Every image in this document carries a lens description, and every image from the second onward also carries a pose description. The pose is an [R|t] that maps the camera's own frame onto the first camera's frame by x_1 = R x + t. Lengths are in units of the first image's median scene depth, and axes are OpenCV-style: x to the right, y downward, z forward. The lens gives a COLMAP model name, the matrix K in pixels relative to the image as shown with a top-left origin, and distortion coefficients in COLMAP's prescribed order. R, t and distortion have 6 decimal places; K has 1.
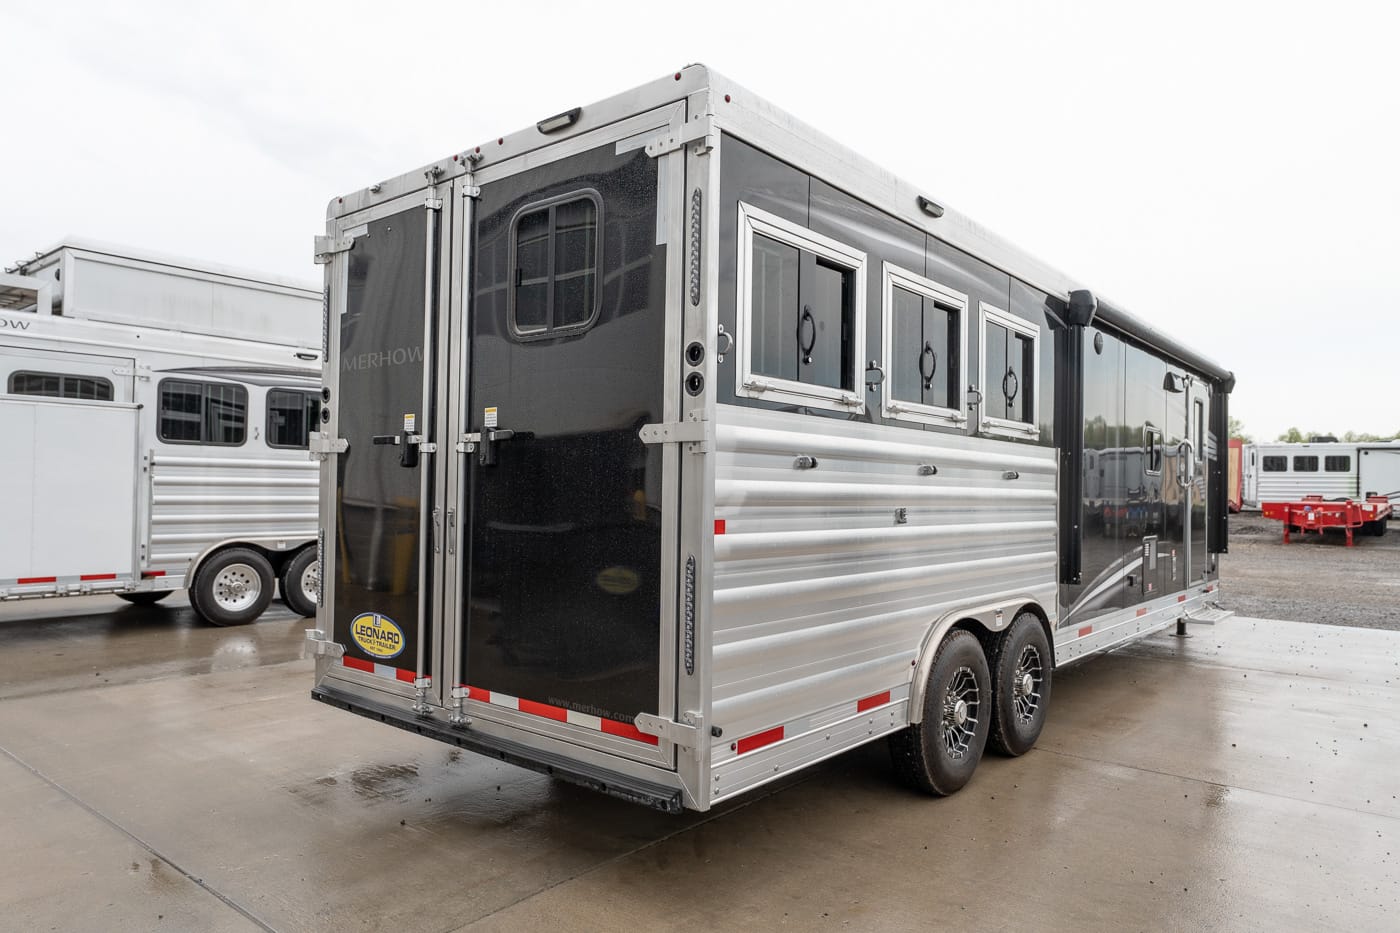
lens RADIAL K [[918.5, 0, 698.8], [0, 918.5, 474.5], [0, 0, 1]] dist [-0.001694, 0.002950]
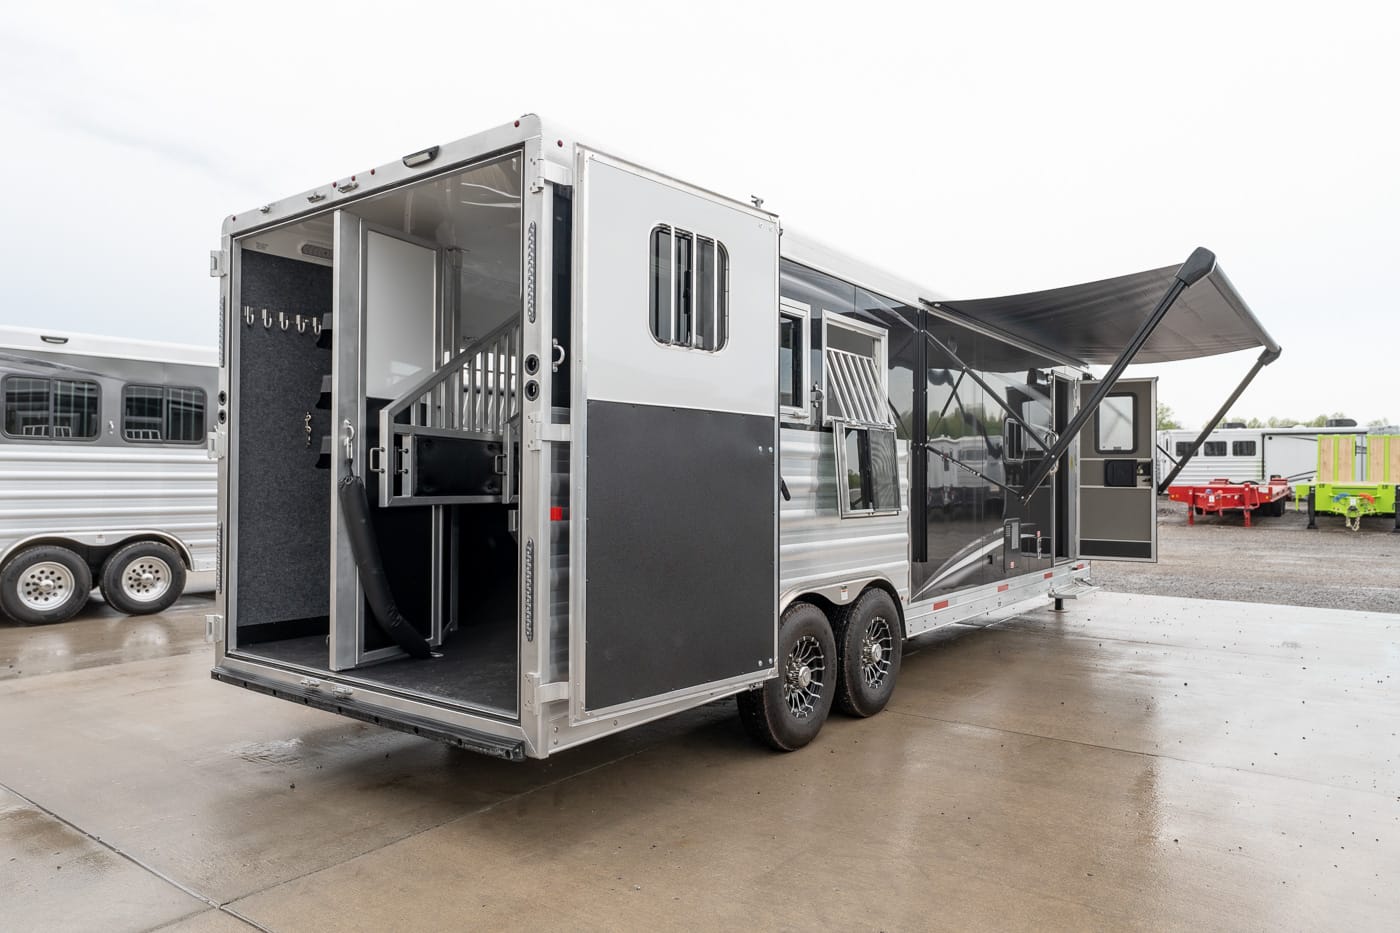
lens RADIAL K [[918.2, 0, 699.4], [0, 918.2, 464.4], [0, 0, 1]] dist [-0.002502, 0.002430]
pose [[0.998326, -0.010527, 0.056866, 0.093871], [0.010533, 0.999945, 0.000192, -0.002477], [-0.056865, 0.000407, 0.998382, -0.113167]]
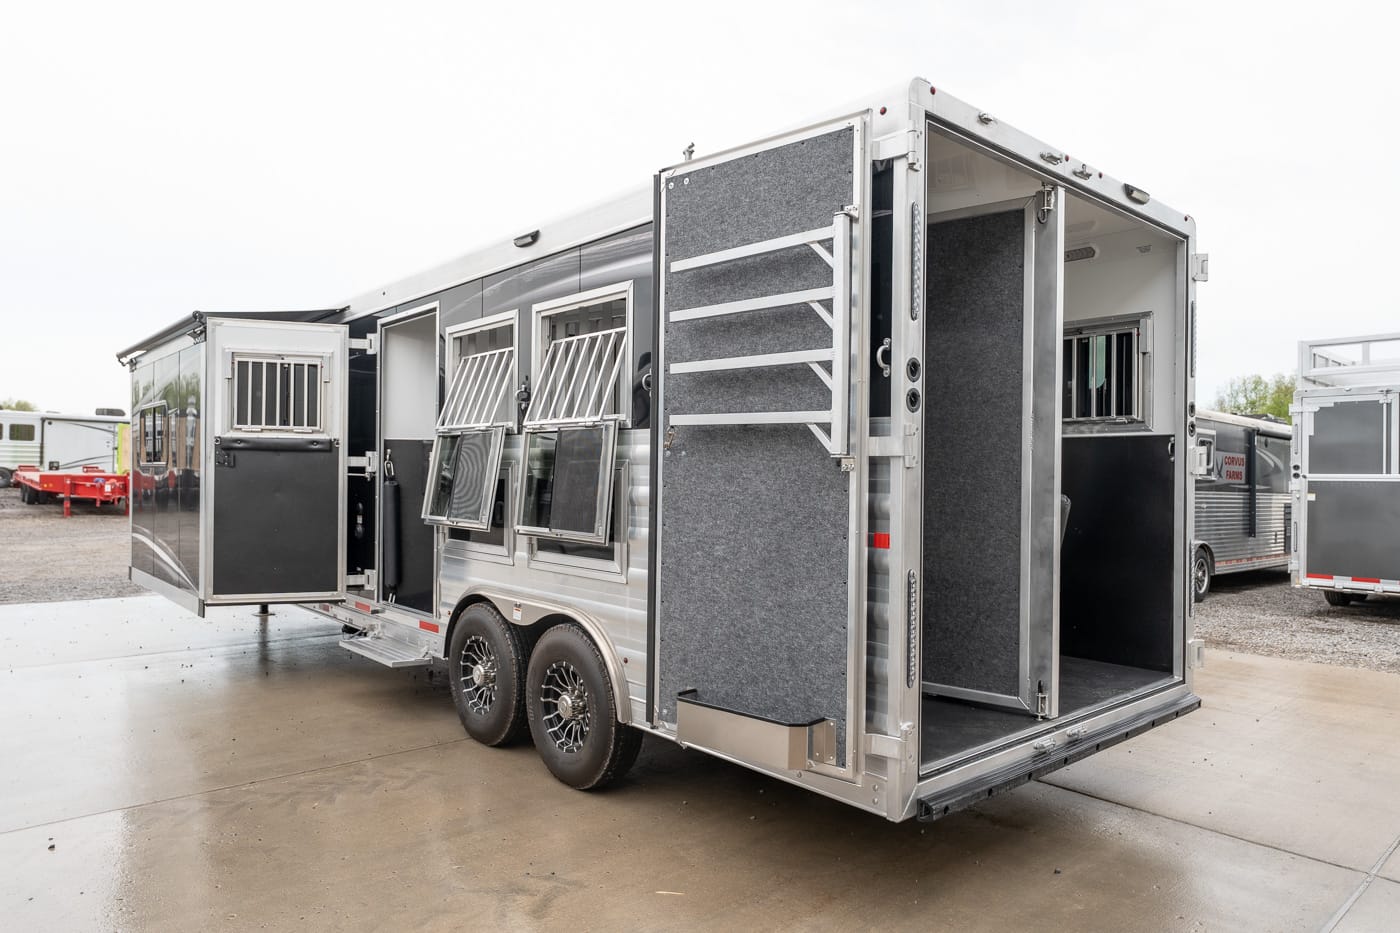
lens RADIAL K [[895.5, 0, 702.1], [0, 895.5, 473.5], [0, 0, 1]] dist [0.001277, -0.000853]
pose [[0.151917, -0.012029, 0.988320, -1.087203], [-0.025970, 0.999532, 0.016157, -0.017970], [-0.988052, -0.028121, 0.151534, 1.065458]]
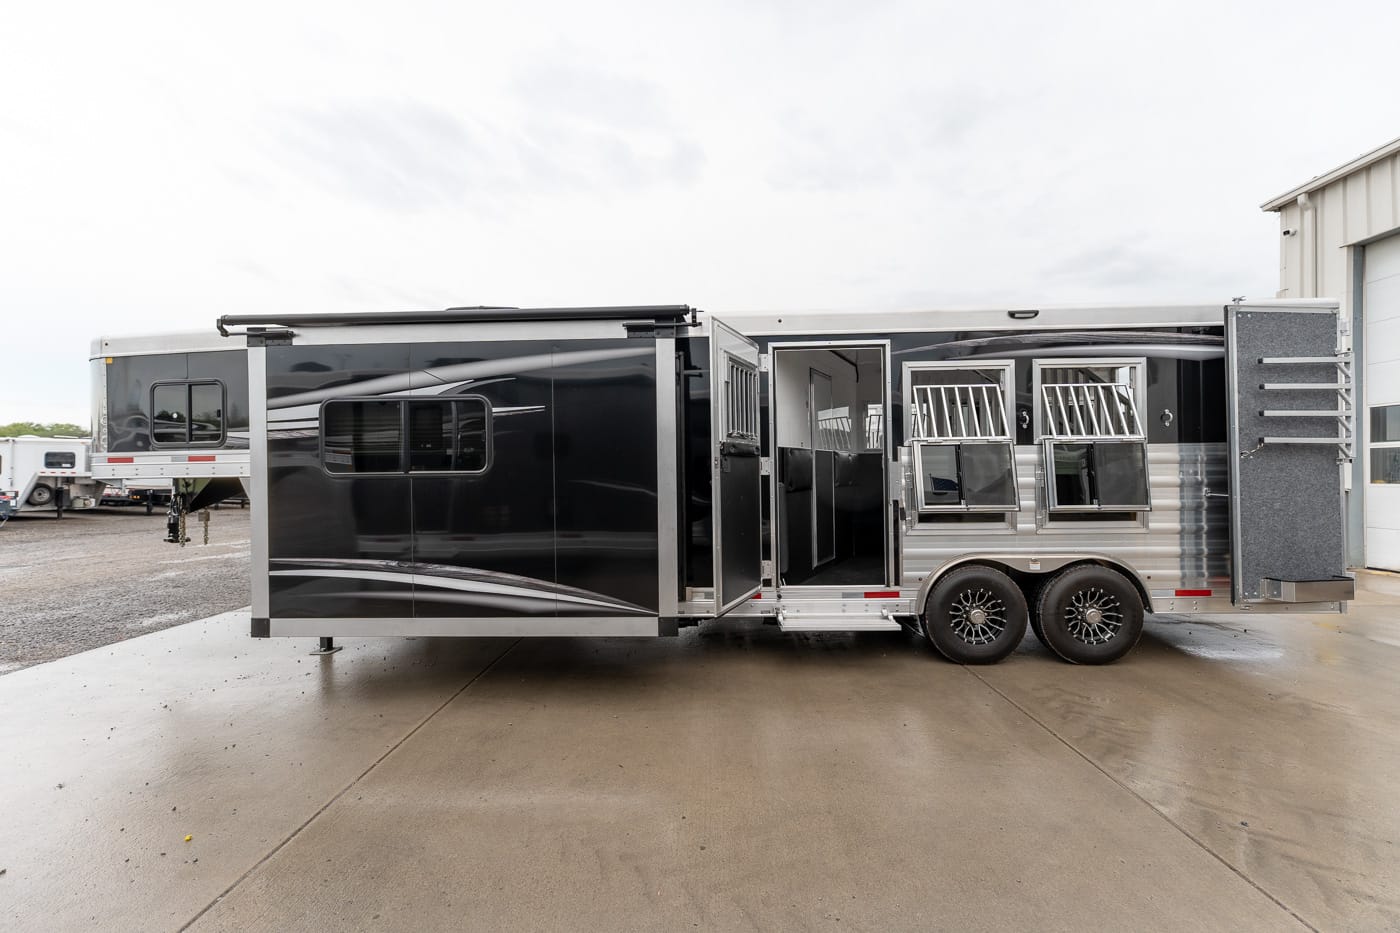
lens RADIAL K [[548.0, 0, 701.3], [0, 548.0, 471.9], [0, 0, 1]] dist [0.001677, 0.000316]
pose [[-0.616461, -0.003012, 0.787380, -0.482369], [-0.010640, 0.999933, -0.004505, 0.015785], [-0.787314, -0.011155, -0.616451, 2.472810]]
